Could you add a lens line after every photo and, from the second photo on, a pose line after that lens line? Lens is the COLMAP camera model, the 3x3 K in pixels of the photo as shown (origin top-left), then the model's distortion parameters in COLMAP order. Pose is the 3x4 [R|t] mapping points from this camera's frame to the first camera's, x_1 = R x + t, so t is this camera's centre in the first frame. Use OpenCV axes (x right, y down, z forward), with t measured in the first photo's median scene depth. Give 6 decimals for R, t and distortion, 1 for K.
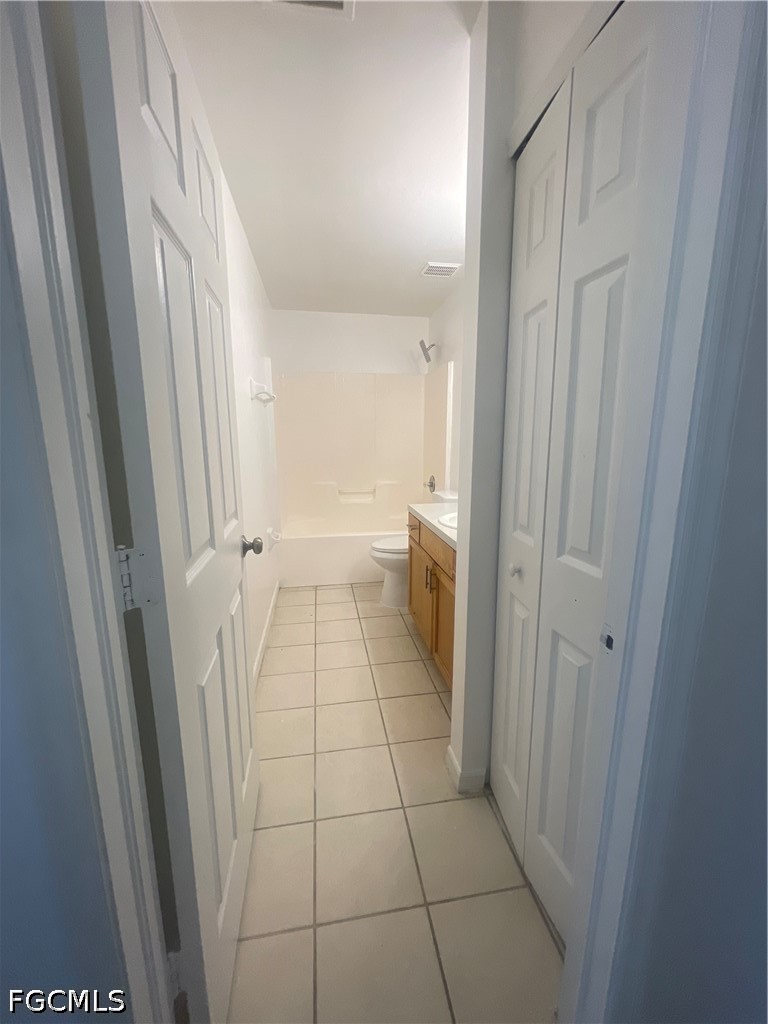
lens RADIAL K [[416.0, 0, 386.2], [0, 416.0, 511.1], [0, 0, 1]] dist [-0.001939, -0.000516]
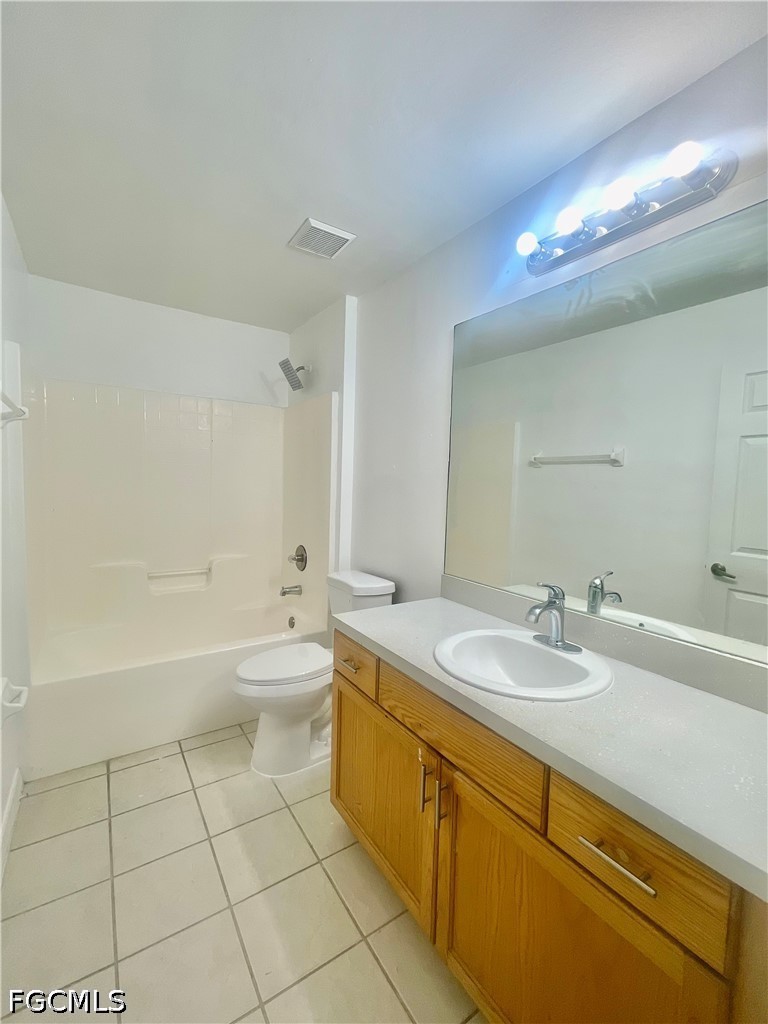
lens RADIAL K [[416.0, 0, 374.8], [0, 416.0, 514.3], [0, 0, 1]] dist [-0.001939, -0.000516]
pose [[0.892952, 0.005784, 0.450115, -0.122157], [0.043841, 0.994046, -0.099748, -0.080021], [-0.448012, 0.108804, 0.887382, 0.395661]]
